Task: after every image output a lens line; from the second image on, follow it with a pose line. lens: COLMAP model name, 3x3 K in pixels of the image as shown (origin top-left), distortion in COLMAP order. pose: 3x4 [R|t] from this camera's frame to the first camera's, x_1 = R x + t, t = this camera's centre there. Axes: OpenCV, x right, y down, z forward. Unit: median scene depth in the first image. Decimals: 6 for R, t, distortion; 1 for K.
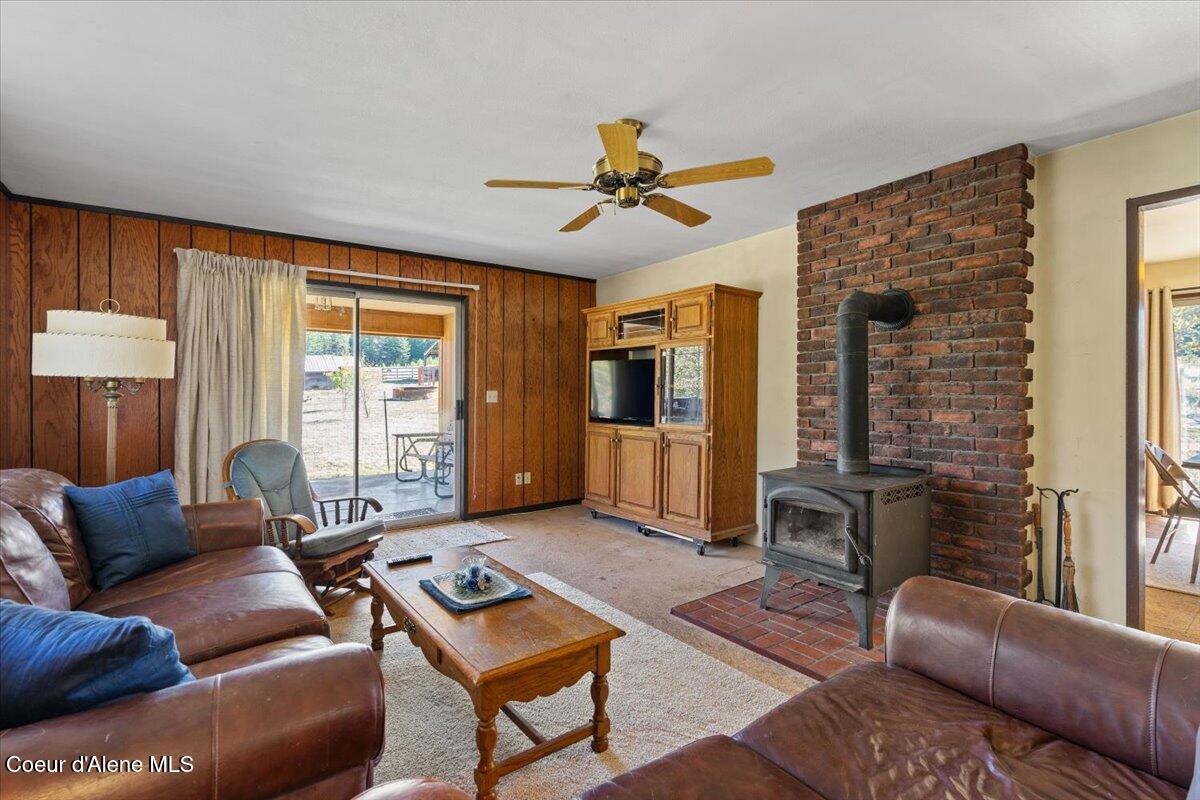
lens RADIAL K [[538.6, 0, 600.0], [0, 538.6, 396.0], [0, 0, 1]] dist [-0.002891, 0.001266]
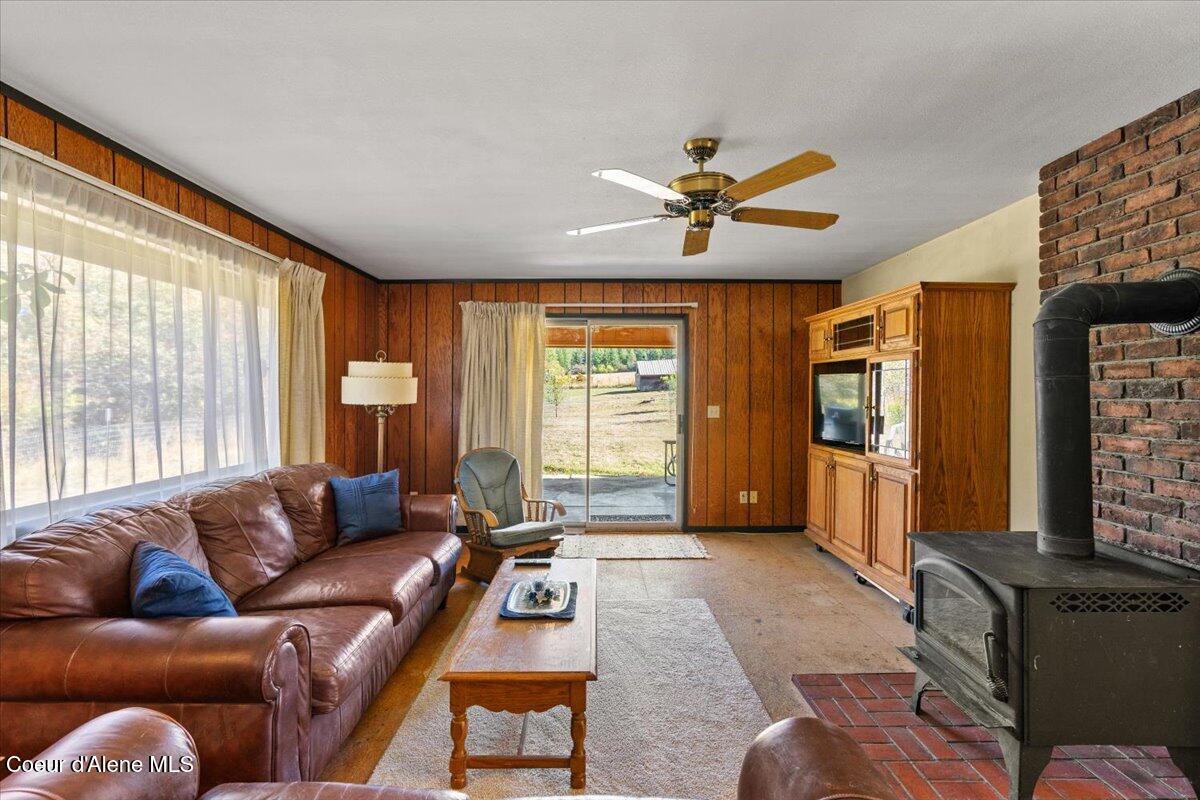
lens RADIAL K [[542.8, 0, 600.3], [0, 542.8, 390.8], [0, 0, 1]] dist [0.000047, 0.000282]
pose [[0.815835, 0.000578, -0.578285, 0.316925], [-0.006121, 0.999952, -0.007635, -0.043072], [0.578253, 0.009769, 0.815799, 0.087429]]
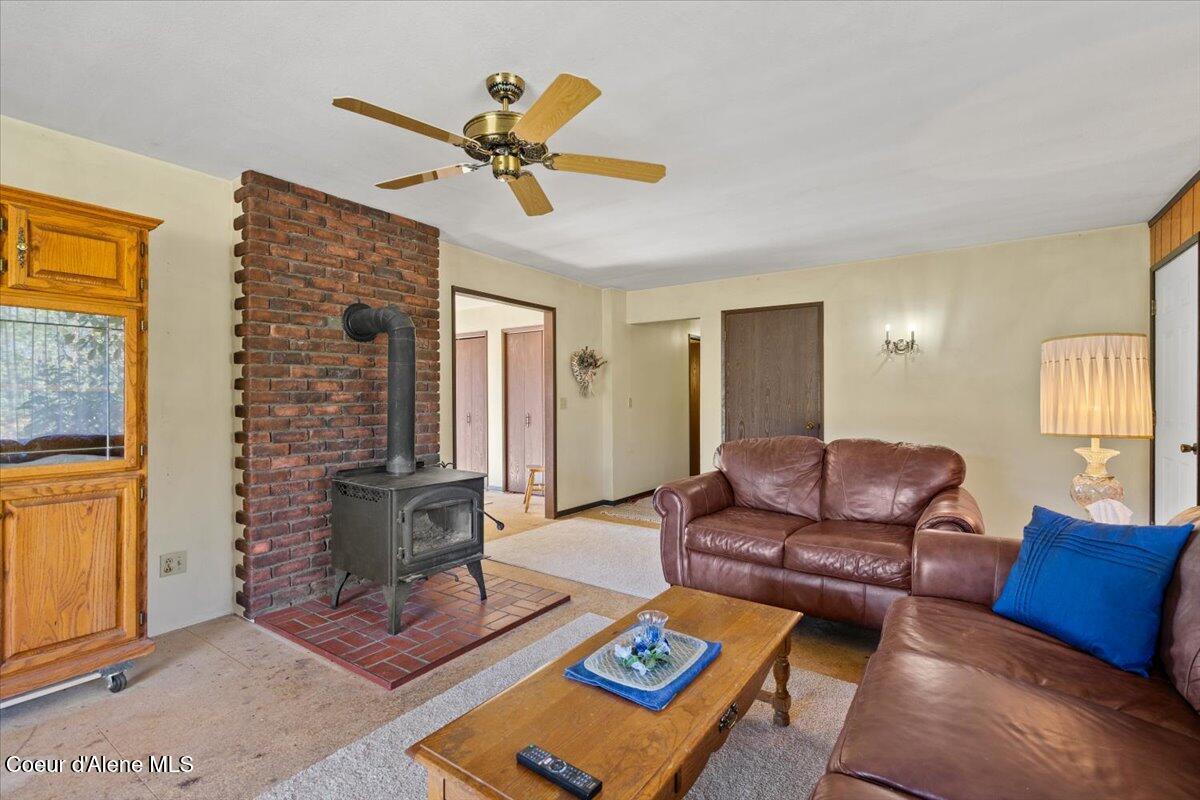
lens RADIAL K [[555.9, 0, 597.1], [0, 555.9, 402.9], [0, 0, 1]] dist [-0.001479, 0.000086]
pose [[-0.315491, -0.008019, 0.948895, -0.582050], [0.007813, 0.999908, 0.011048, -0.008204], [-0.948896, 0.010899, -0.315400, 0.797612]]
